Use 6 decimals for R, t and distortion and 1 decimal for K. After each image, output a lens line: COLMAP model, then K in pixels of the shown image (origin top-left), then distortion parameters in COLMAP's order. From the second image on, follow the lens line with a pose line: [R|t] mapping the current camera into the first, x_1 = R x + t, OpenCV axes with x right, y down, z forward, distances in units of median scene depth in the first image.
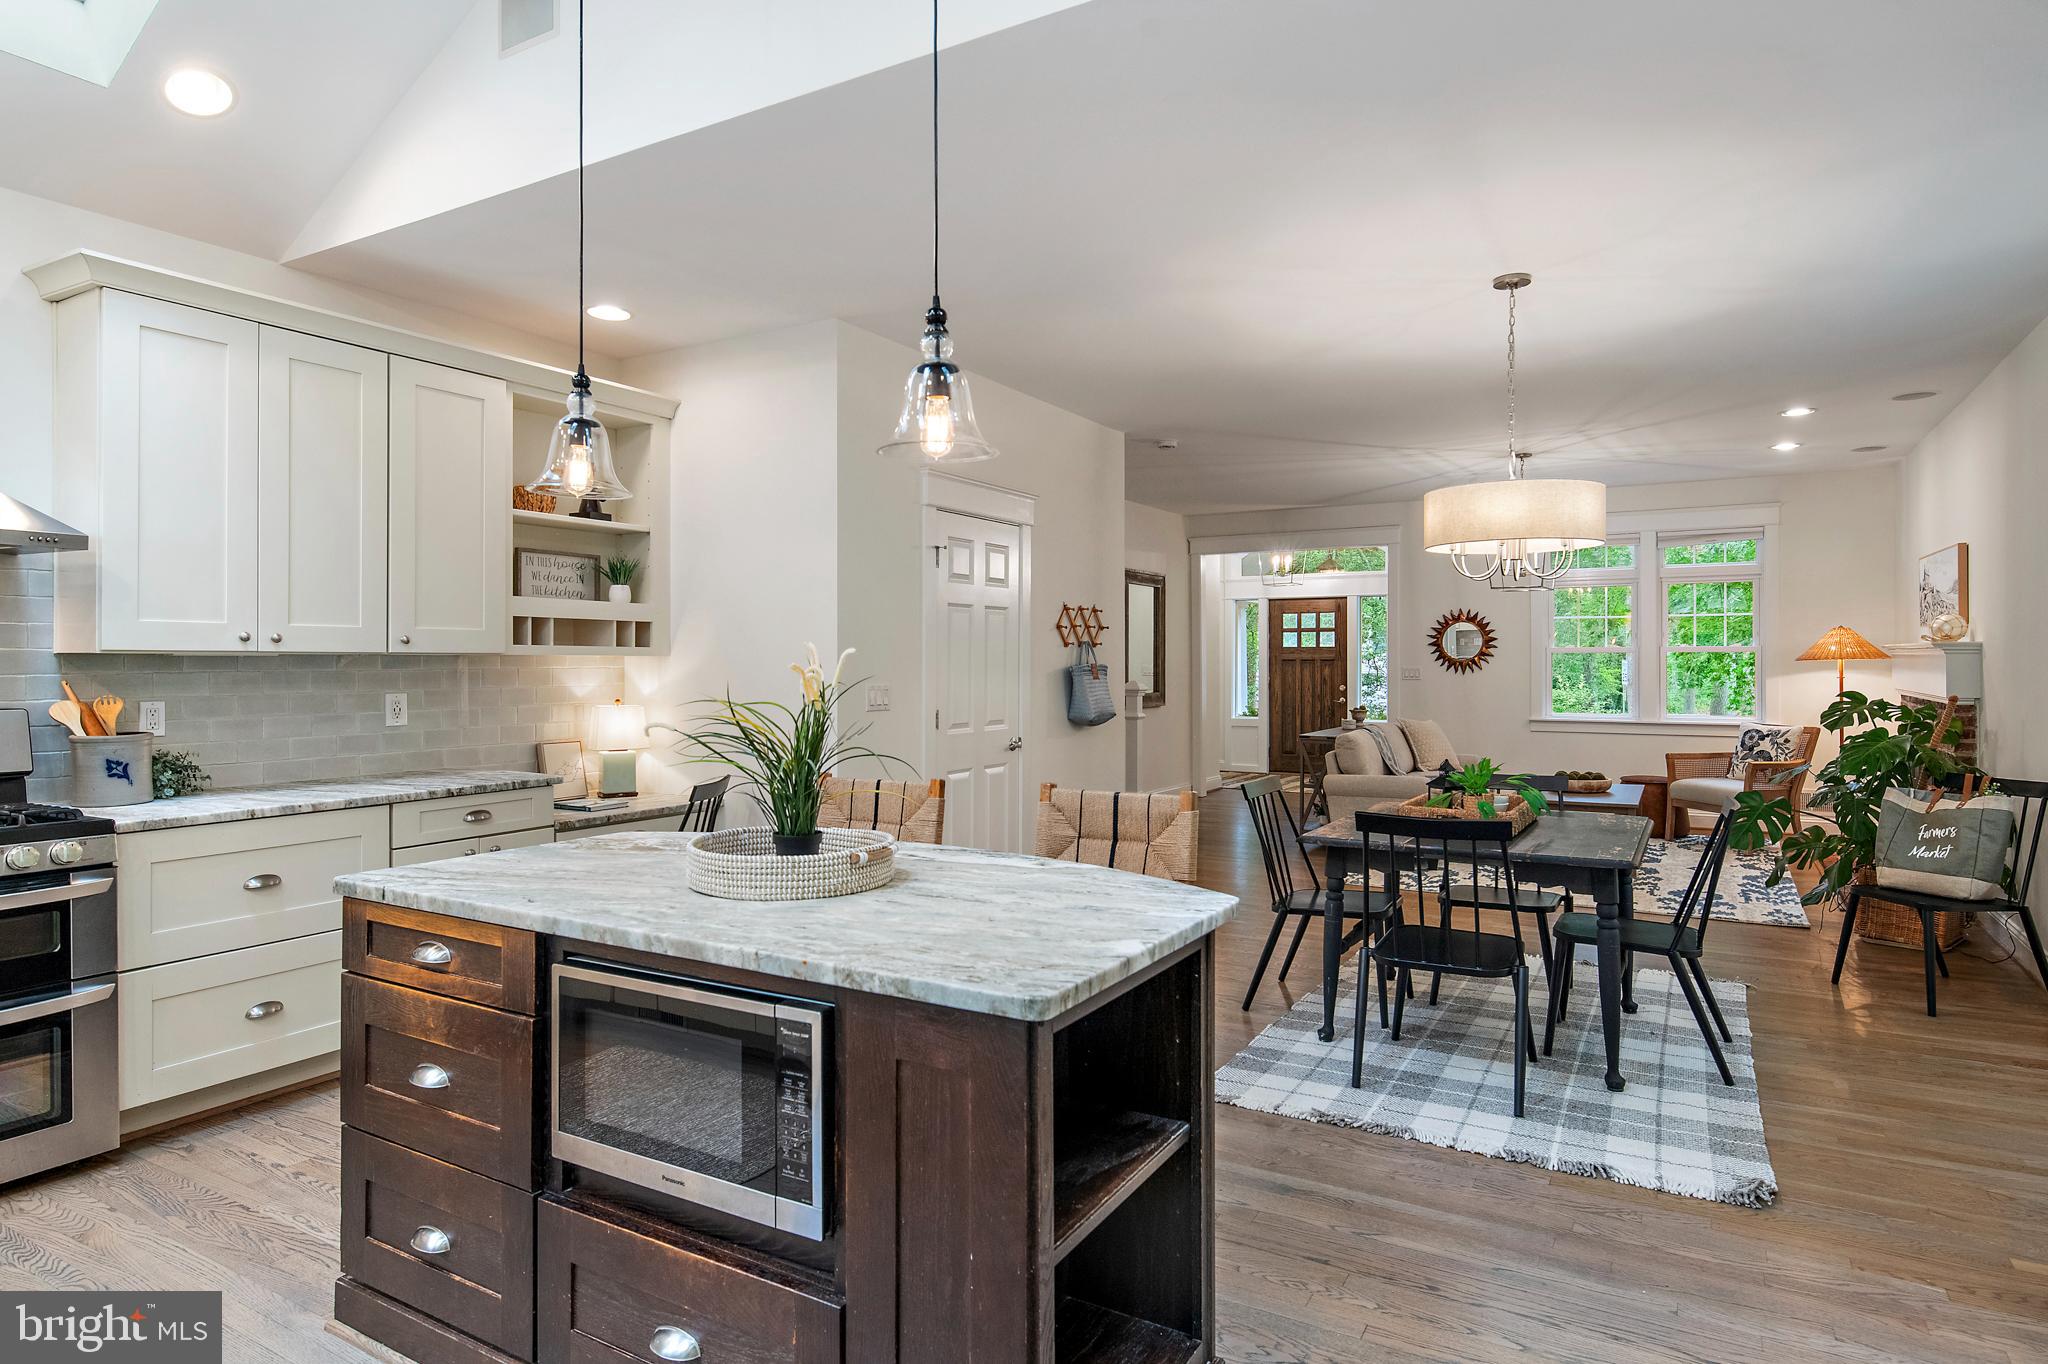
lens RADIAL K [[1127.0, 0, 1015.1], [0, 1127.0, 661.3], [0, 0, 1]] dist [0.001894, -0.005267]
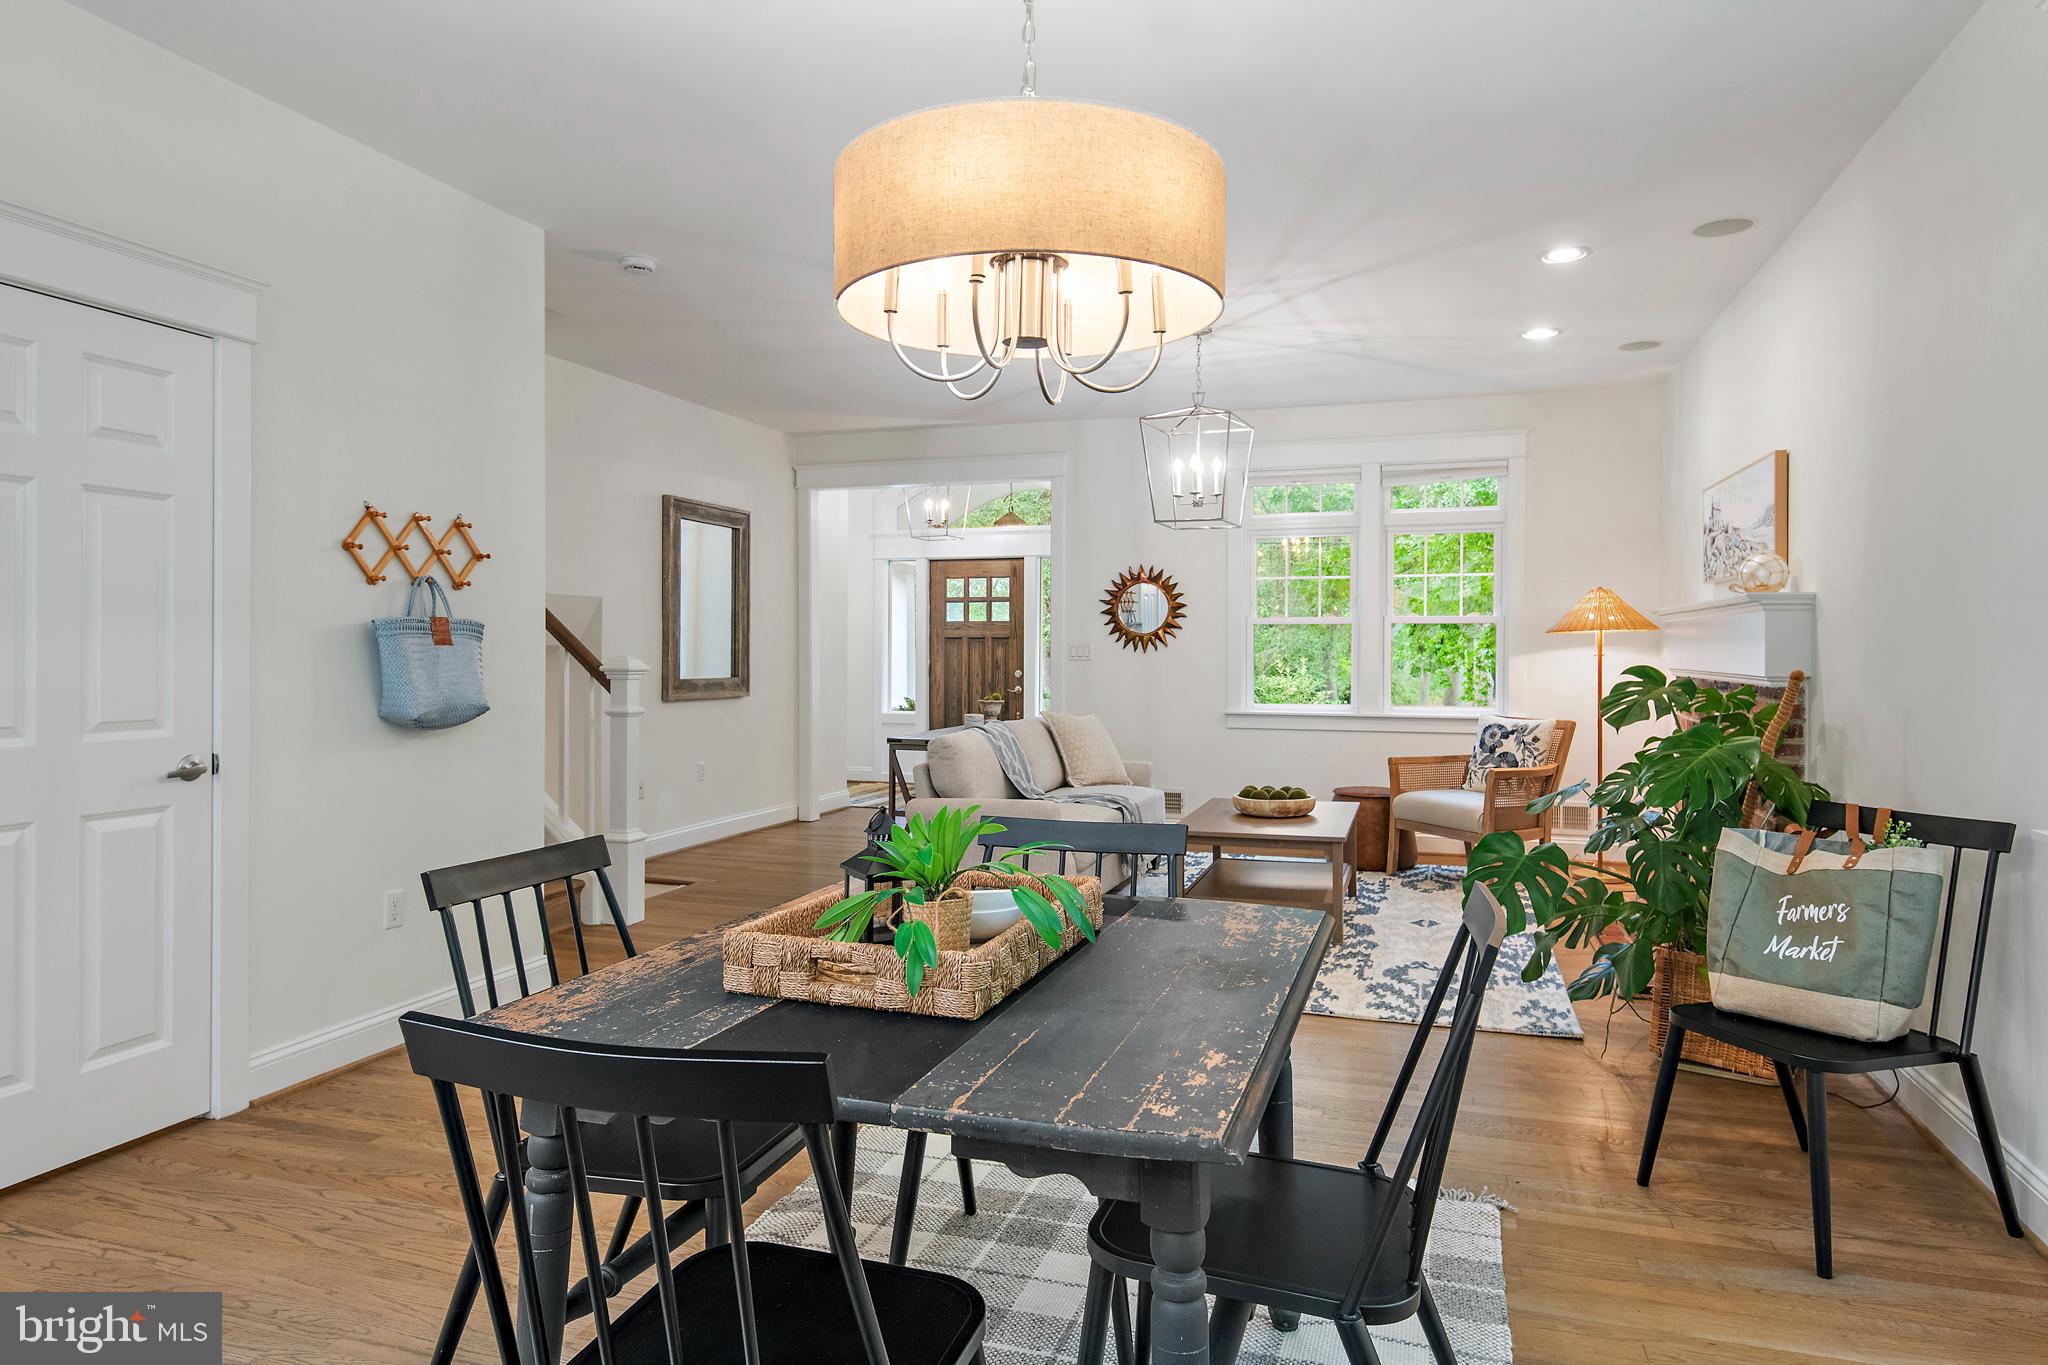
lens RADIAL K [[1164.5, 0, 1020.7], [0, 1164.5, 667.8], [0, 0, 1]] dist [0.000595, -0.000476]
pose [[0.979252, 0.001660, 0.202640, 0.205096], [-0.003919, 0.999935, 0.010746, 0.017153], [-0.202609, -0.011317, 0.979194, 0.331652]]
